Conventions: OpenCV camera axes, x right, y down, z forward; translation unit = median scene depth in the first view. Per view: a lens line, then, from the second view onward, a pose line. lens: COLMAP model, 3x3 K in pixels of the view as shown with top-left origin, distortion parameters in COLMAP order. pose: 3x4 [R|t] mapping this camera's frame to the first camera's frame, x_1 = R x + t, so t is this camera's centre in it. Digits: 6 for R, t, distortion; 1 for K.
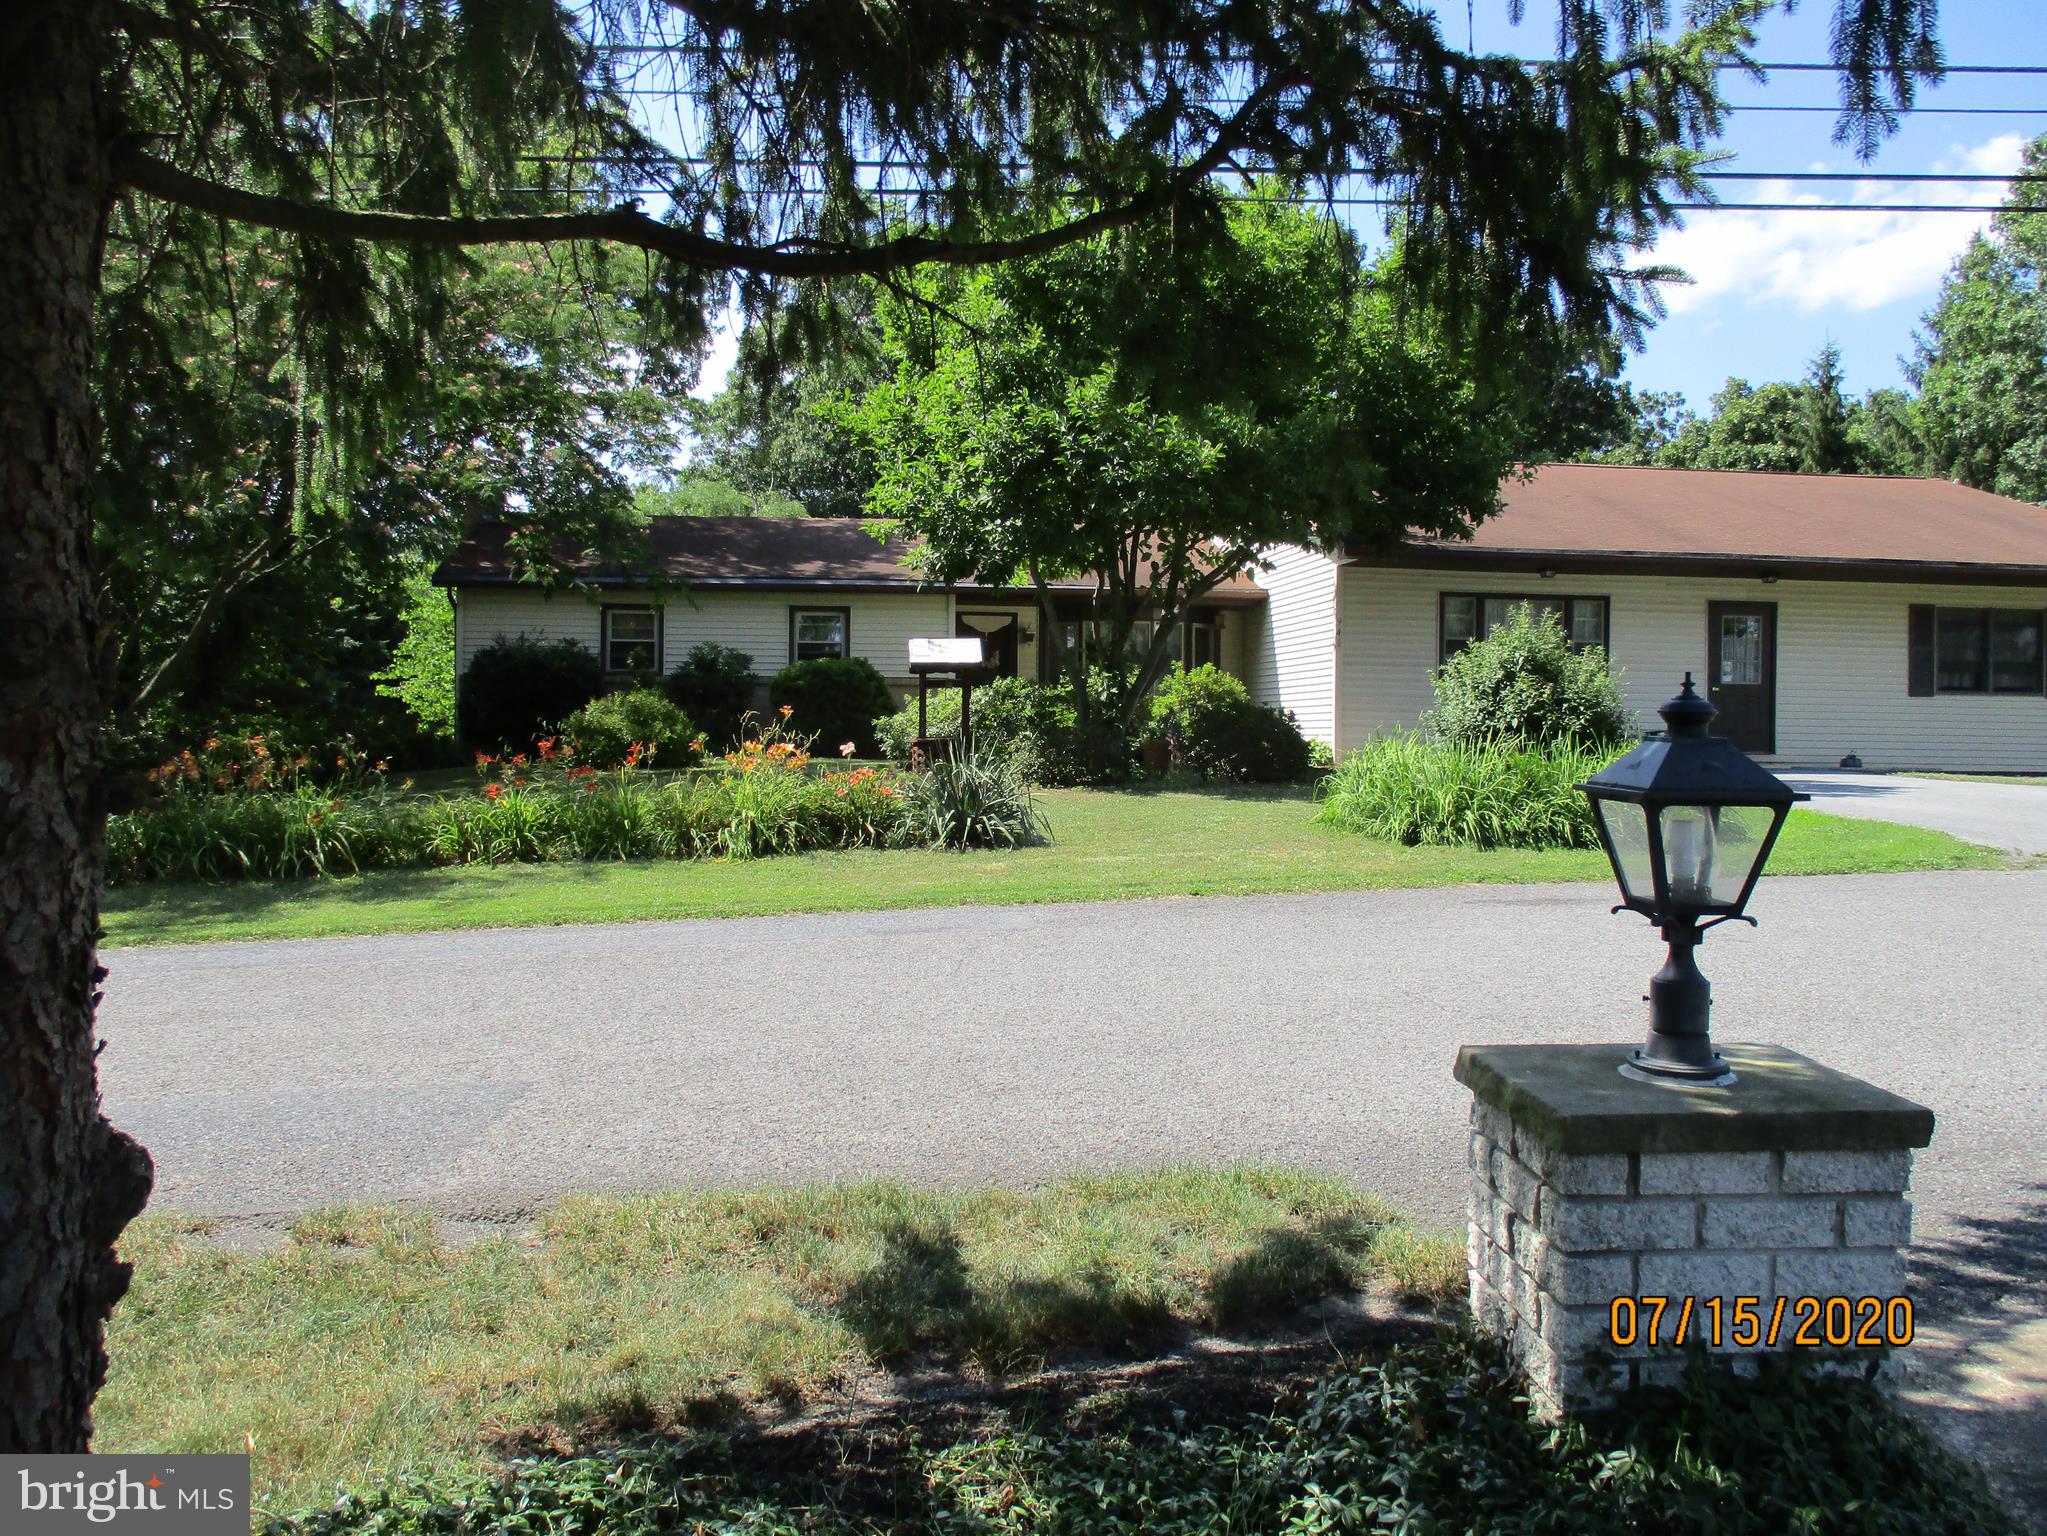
lens RADIAL K [[1745.9, 0, 1036.3], [0, 1745.9, 747.5], [0, 0, 1]] dist [-0.019993, 0.009930]
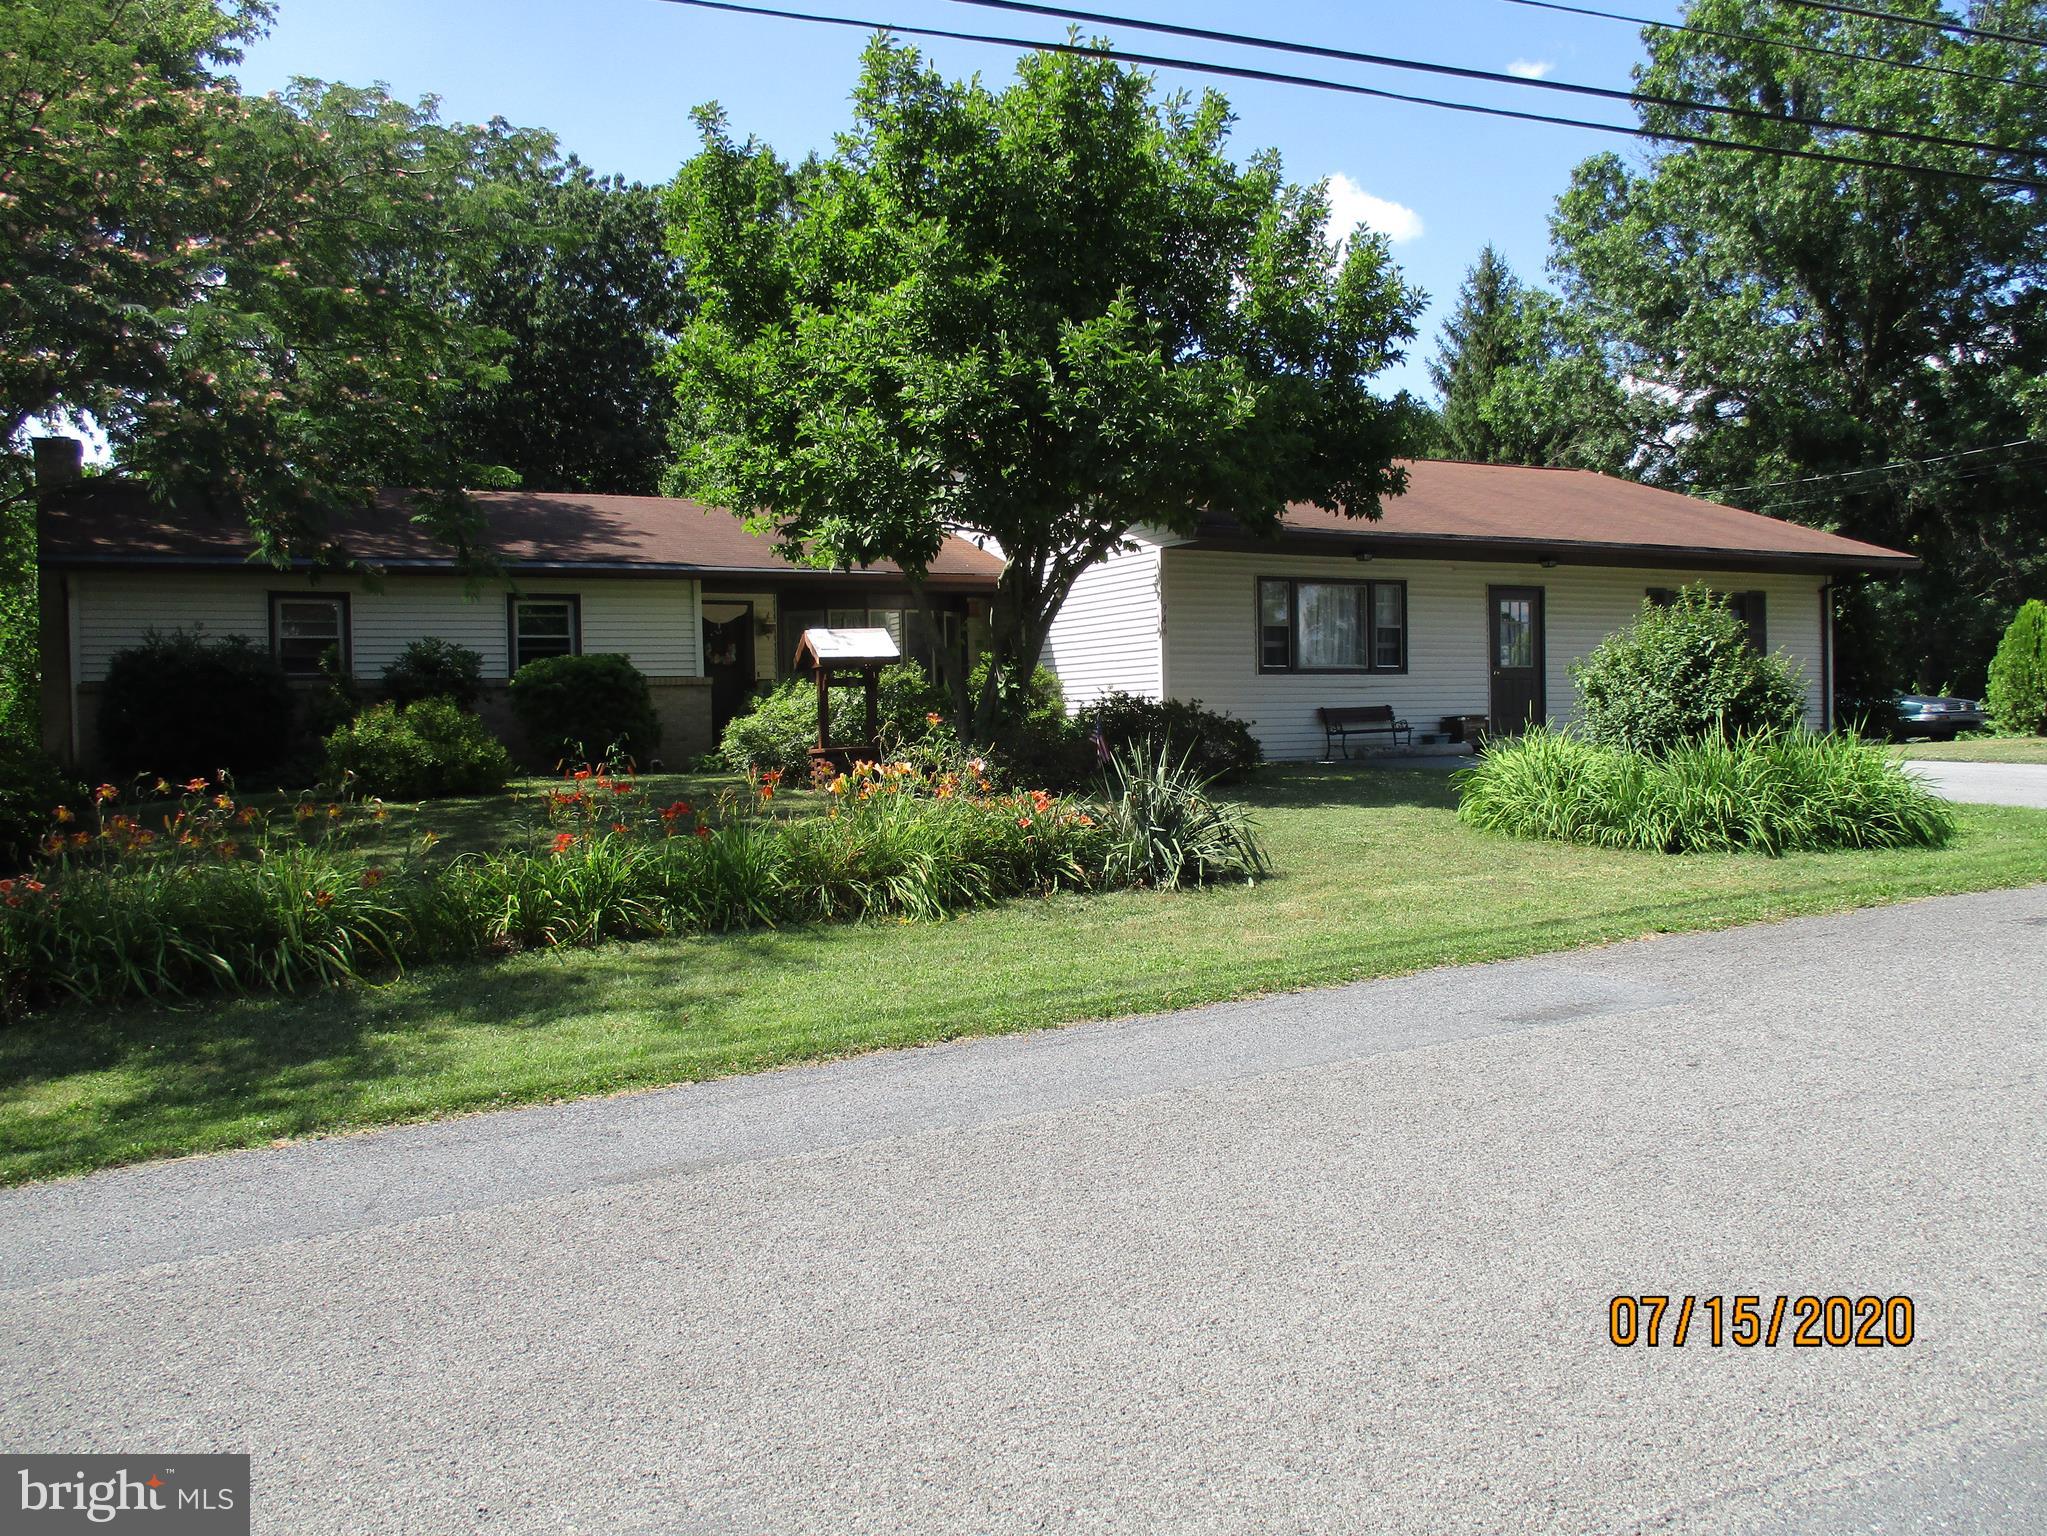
lens RADIAL K [[1745.9, 0, 1036.3], [0, 1745.9, 747.5], [0, 0, 1]] dist [-0.019993, 0.009930]
pose [[0.944074, -0.031999, 0.328177, -0.190586], [0.030652, 0.999487, 0.009278, -0.007888], [-0.328305, 0.001300, 0.944571, 0.137277]]
